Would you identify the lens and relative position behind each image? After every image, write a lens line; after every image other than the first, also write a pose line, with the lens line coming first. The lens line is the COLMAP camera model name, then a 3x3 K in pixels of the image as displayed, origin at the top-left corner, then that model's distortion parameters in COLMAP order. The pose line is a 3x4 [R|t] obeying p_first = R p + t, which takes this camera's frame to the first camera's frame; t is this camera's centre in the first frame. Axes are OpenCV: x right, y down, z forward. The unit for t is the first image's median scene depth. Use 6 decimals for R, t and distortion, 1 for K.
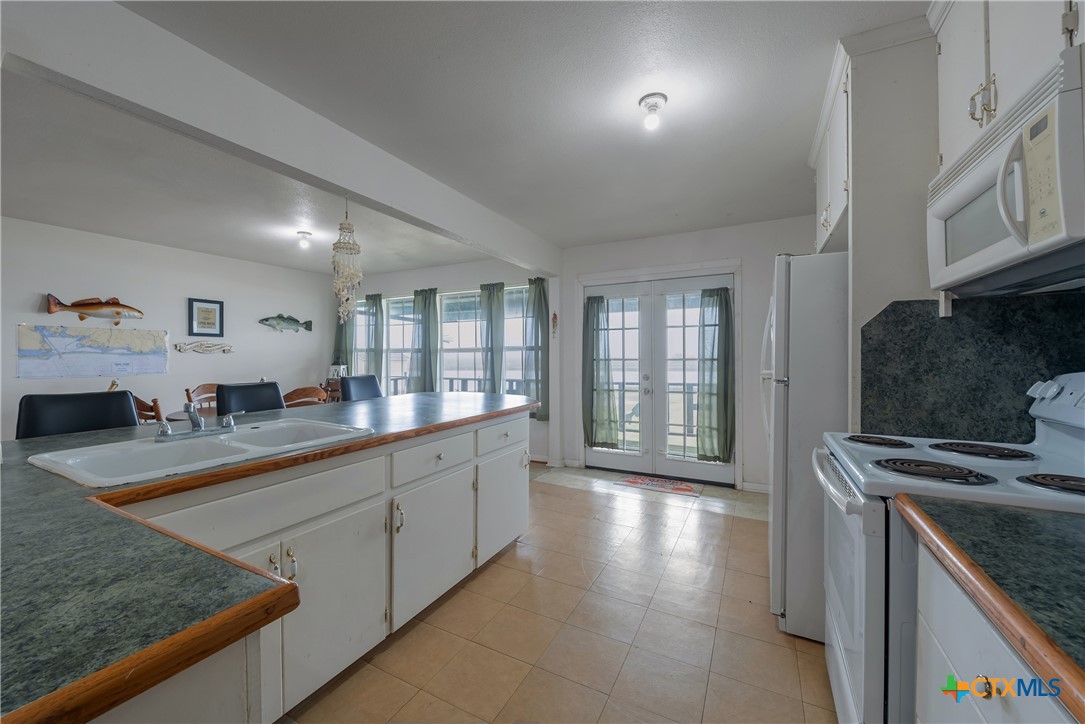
lens RADIAL K [[427.2, 0, 531.1], [0, 427.2, 363.2], [0, 0, 1]] dist [-0.000972, -0.000492]
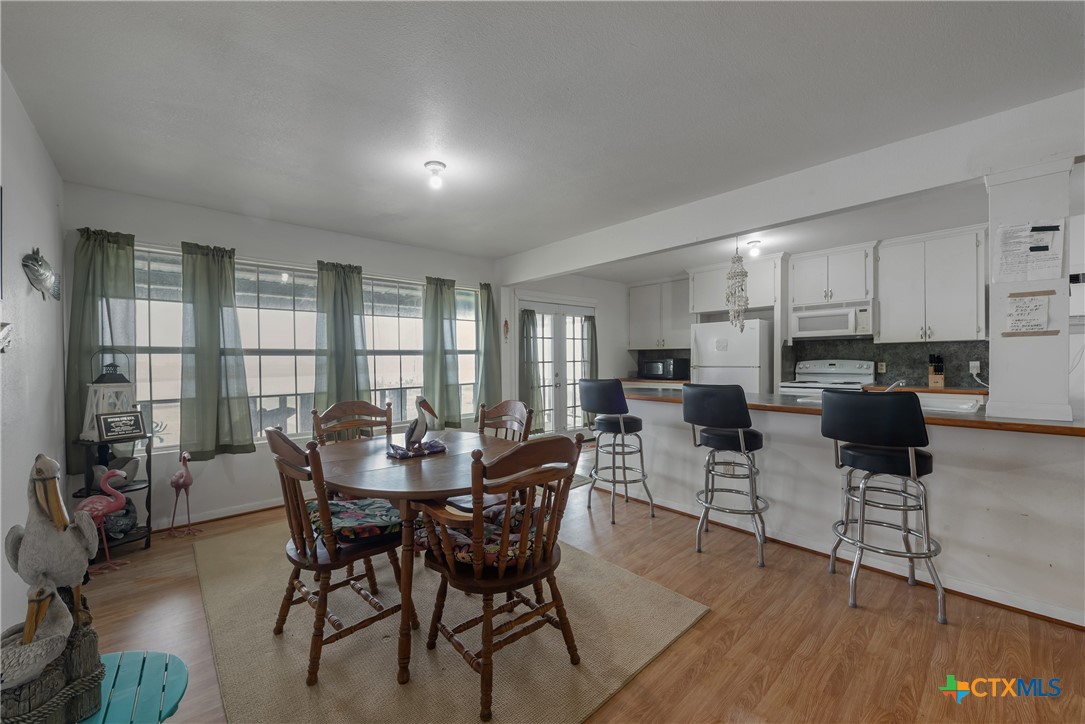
lens RADIAL K [[427.2, 0, 531.1], [0, 427.2, 363.2], [0, 0, 1]] dist [-0.000972, -0.000492]
pose [[0.349883, -0.007047, 0.936767, -1.100588], [0.023329, 0.999727, -0.001193, -0.004113], [-0.936503, 0.022272, 0.349952, 0.647423]]
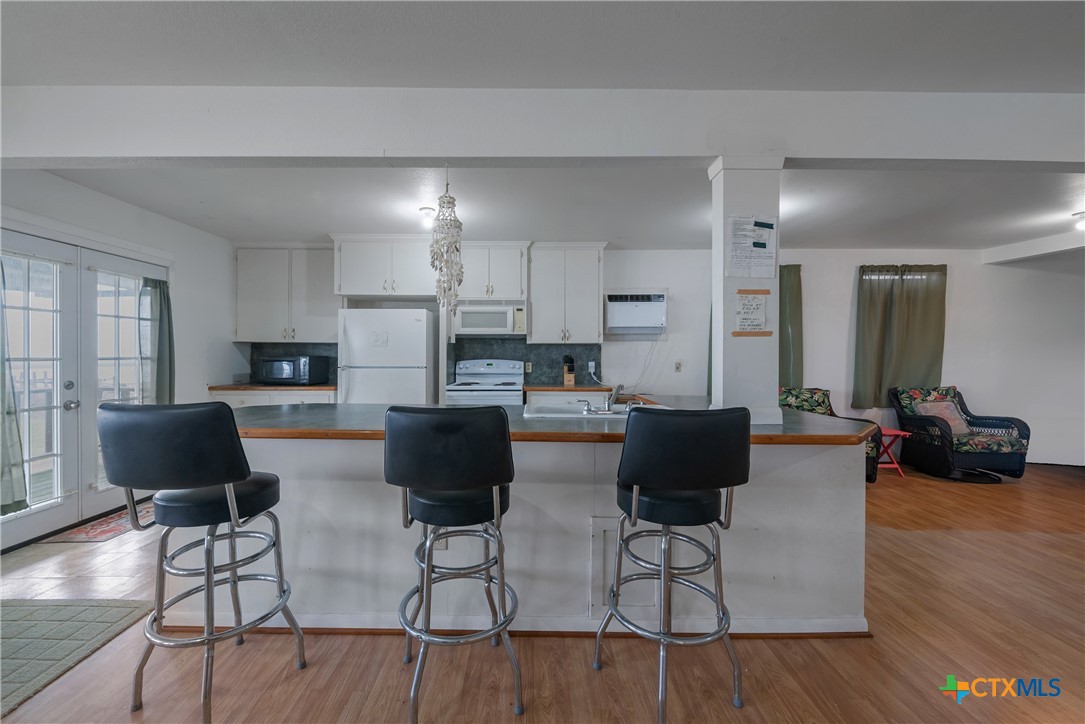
lens RADIAL K [[427.2, 0, 531.1], [0, 427.2, 363.2], [0, 0, 1]] dist [-0.000972, -0.000492]
pose [[-0.465596, -0.010318, 0.884937, -0.732579], [0.012207, 0.999762, 0.018079, -0.004825], [-0.884913, 0.019220, -0.465359, 0.711073]]
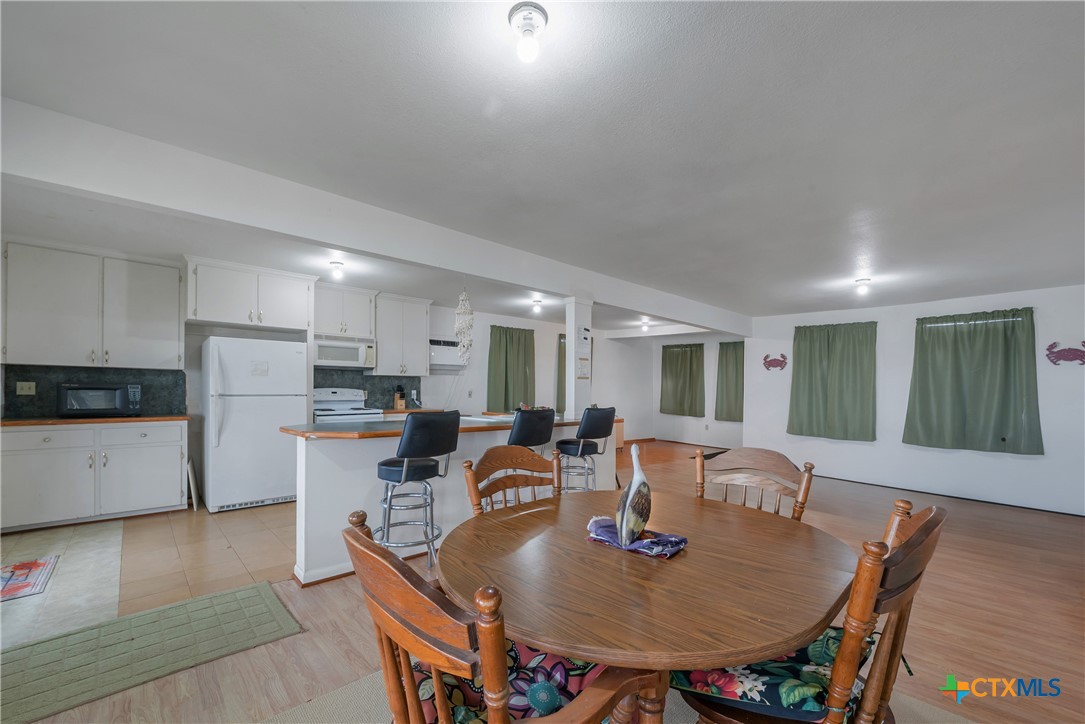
lens RADIAL K [[439.2, 0, 530.5], [0, 439.2, 389.1], [0, 0, 1]] dist [-0.000220, -0.000259]
pose [[-0.939834, -0.007149, 0.341558, -0.677403], [-0.002162, 0.999885, 0.014981, -0.013755], [-0.341626, 0.013341, -0.939741, 1.344296]]
